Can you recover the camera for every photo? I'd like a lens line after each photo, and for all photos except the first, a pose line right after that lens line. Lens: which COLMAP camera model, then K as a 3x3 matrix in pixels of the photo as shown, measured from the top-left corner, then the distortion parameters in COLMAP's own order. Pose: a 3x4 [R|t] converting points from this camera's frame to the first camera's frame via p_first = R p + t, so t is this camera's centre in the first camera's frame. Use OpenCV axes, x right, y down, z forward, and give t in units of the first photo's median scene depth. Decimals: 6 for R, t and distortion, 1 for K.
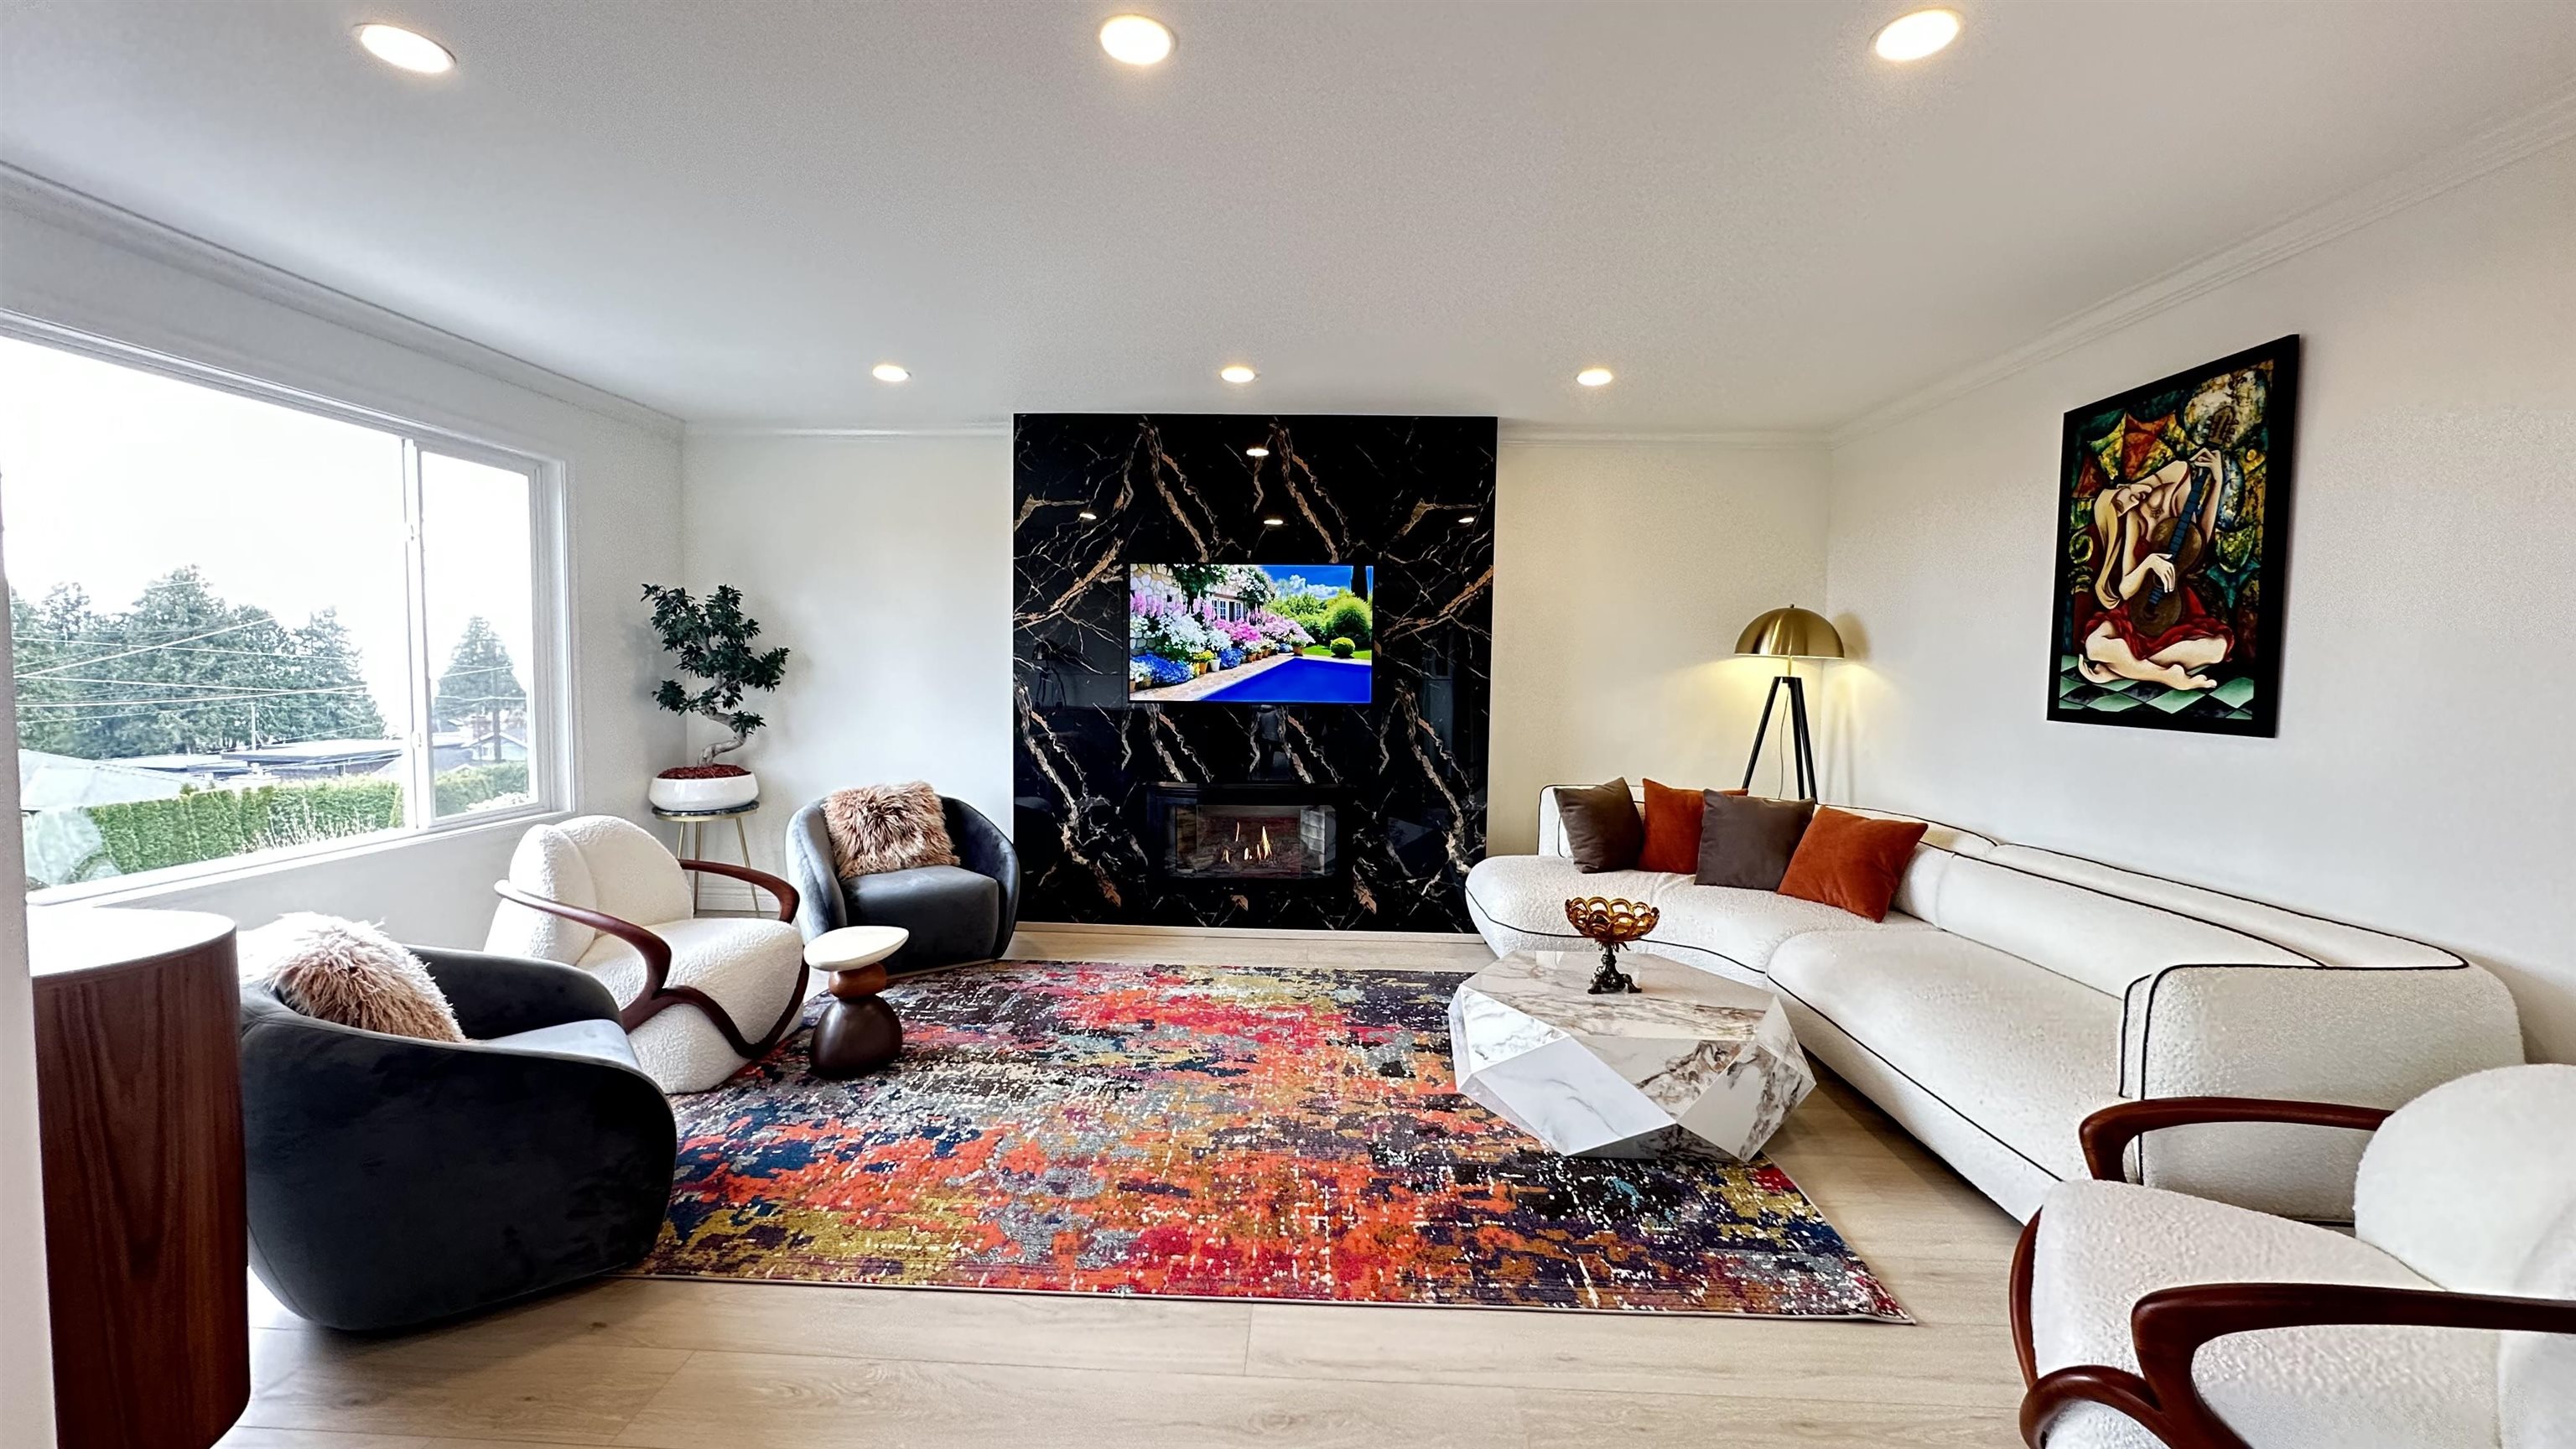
lens RADIAL K [[1024.6, 0, 1288.0], [0, 1024.6, 724.5], [0, 0, 1]] dist [-0.001908, 0.000193]
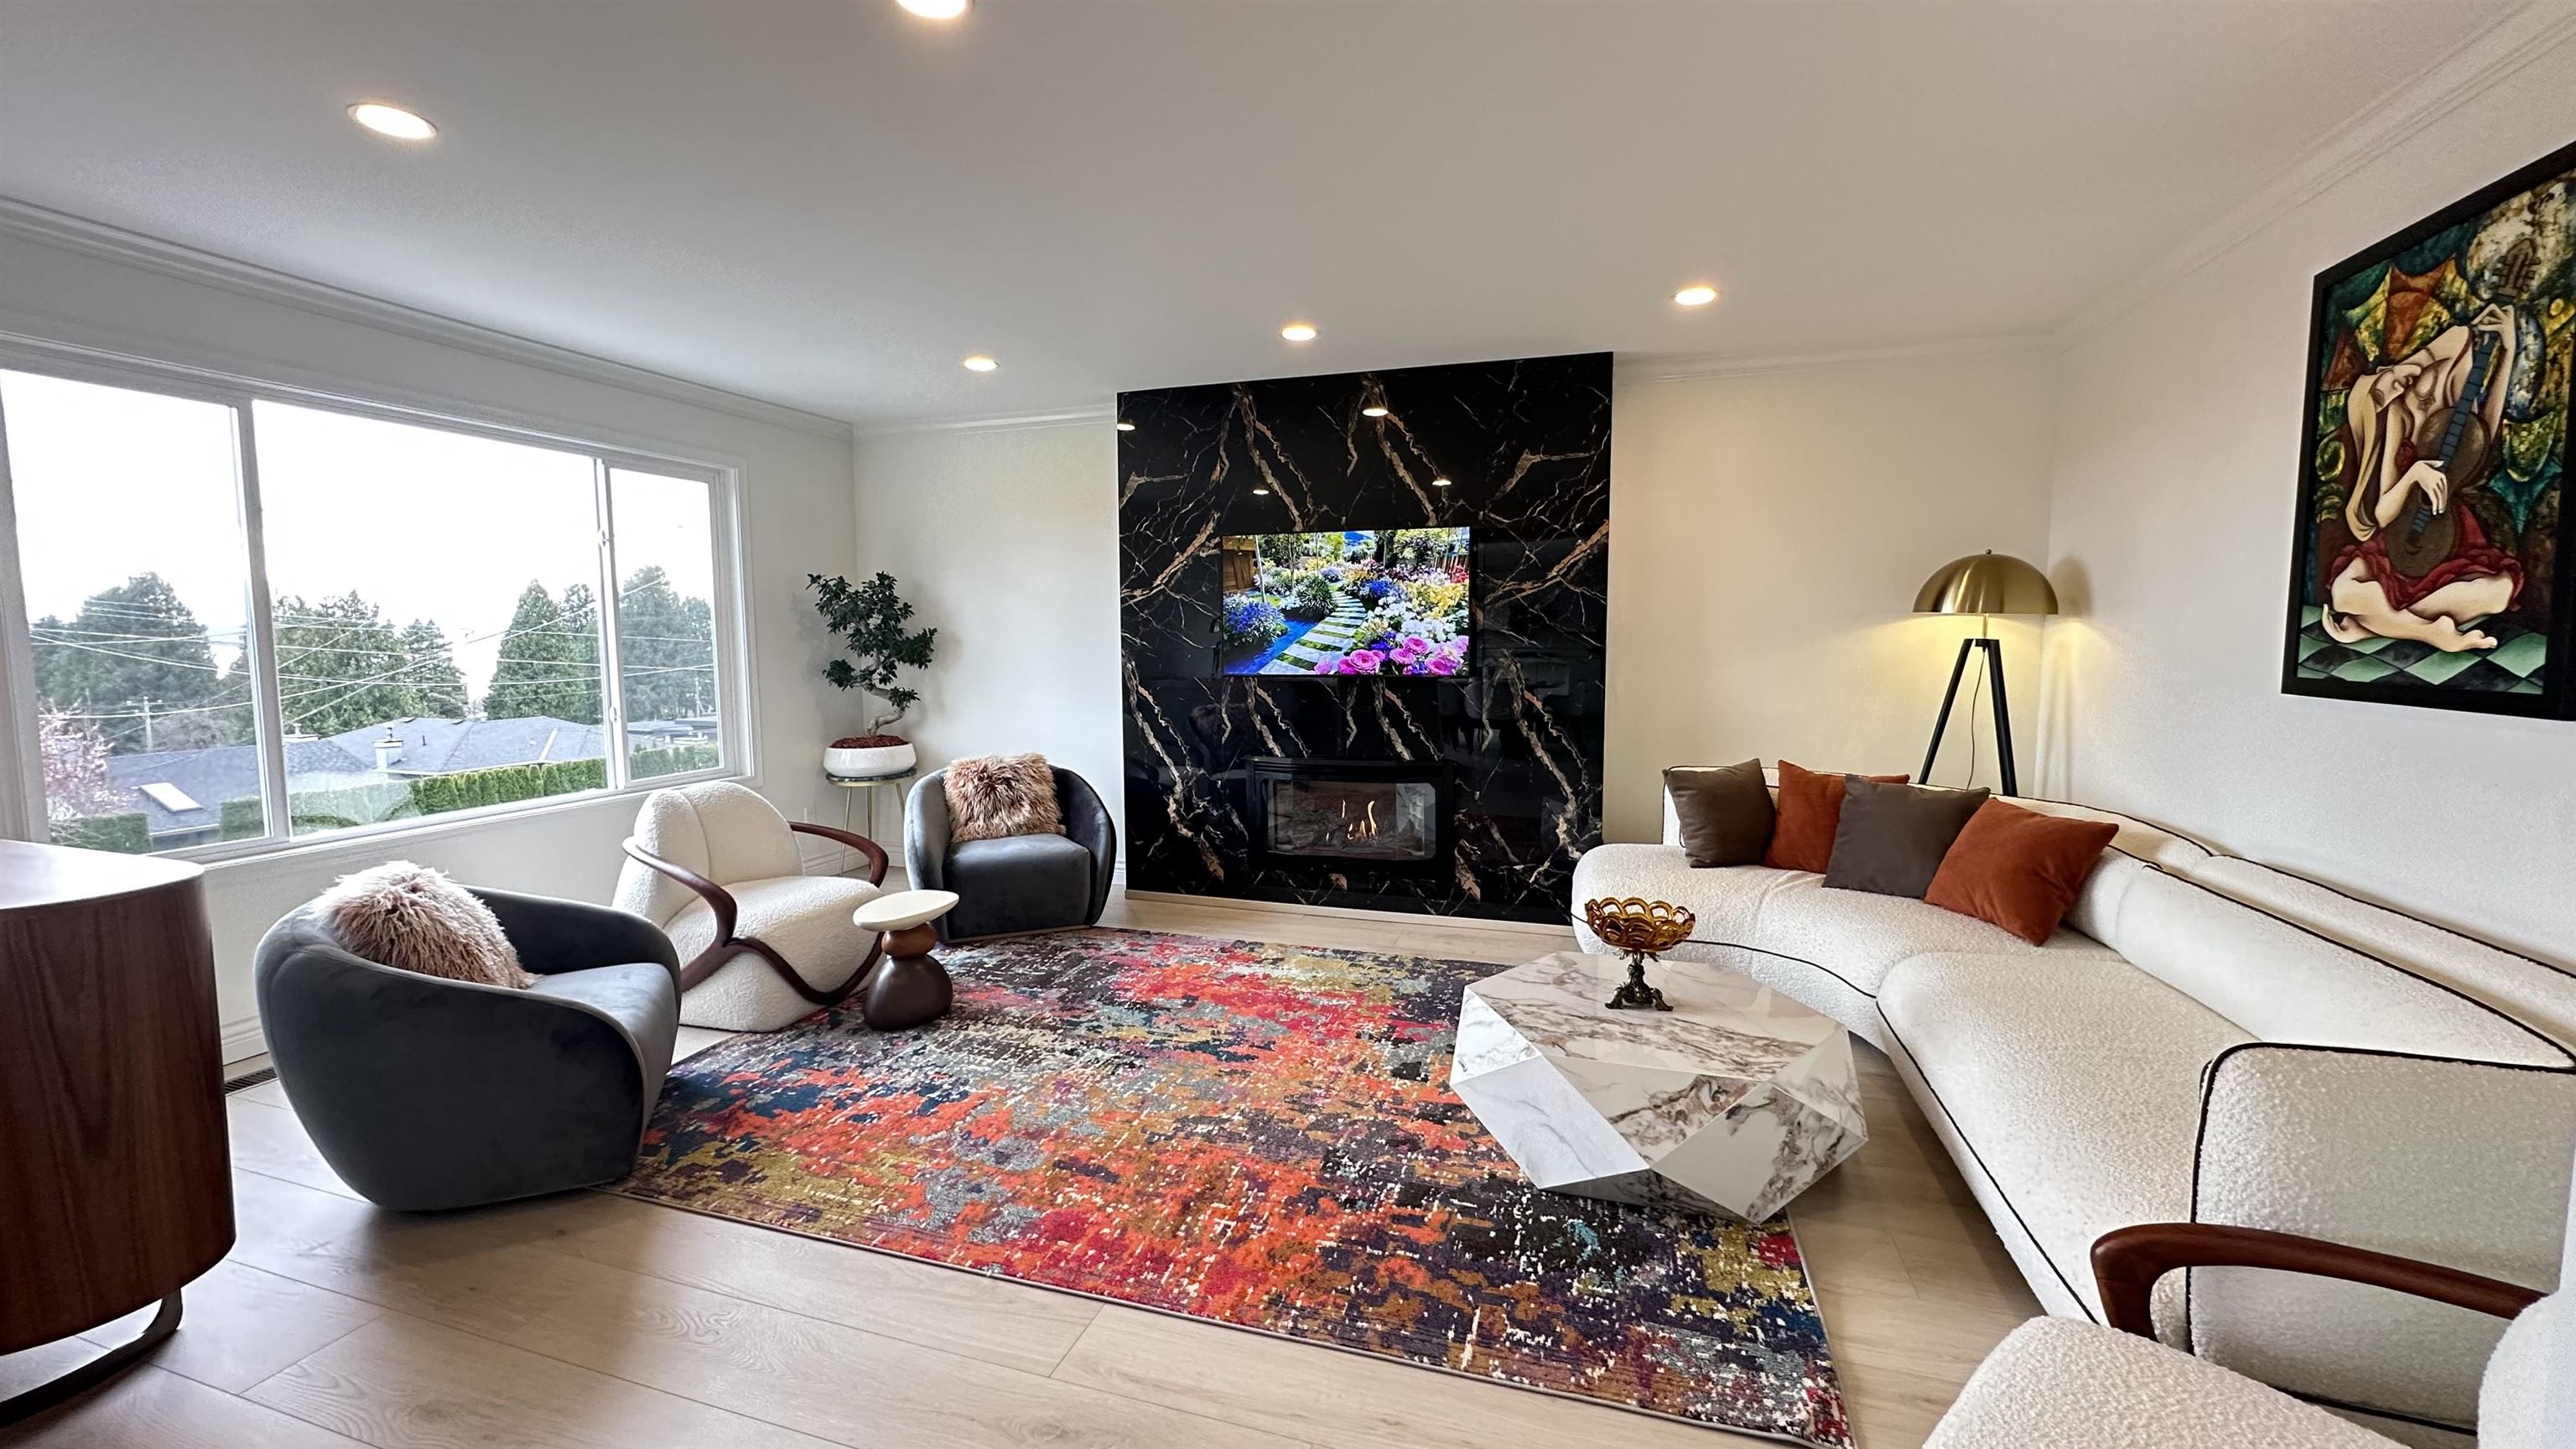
lens RADIAL K [[1024.6, 0, 1288.0], [0, 1024.6, 724.5], [0, 0, 1]] dist [-0.001908, 0.000193]
pose [[0.962614, 0.004707, -0.270835, 0.222121], [0.003565, 0.999542, 0.030041, -0.005762], [0.270853, -0.029884, 0.962157, 0.074267]]
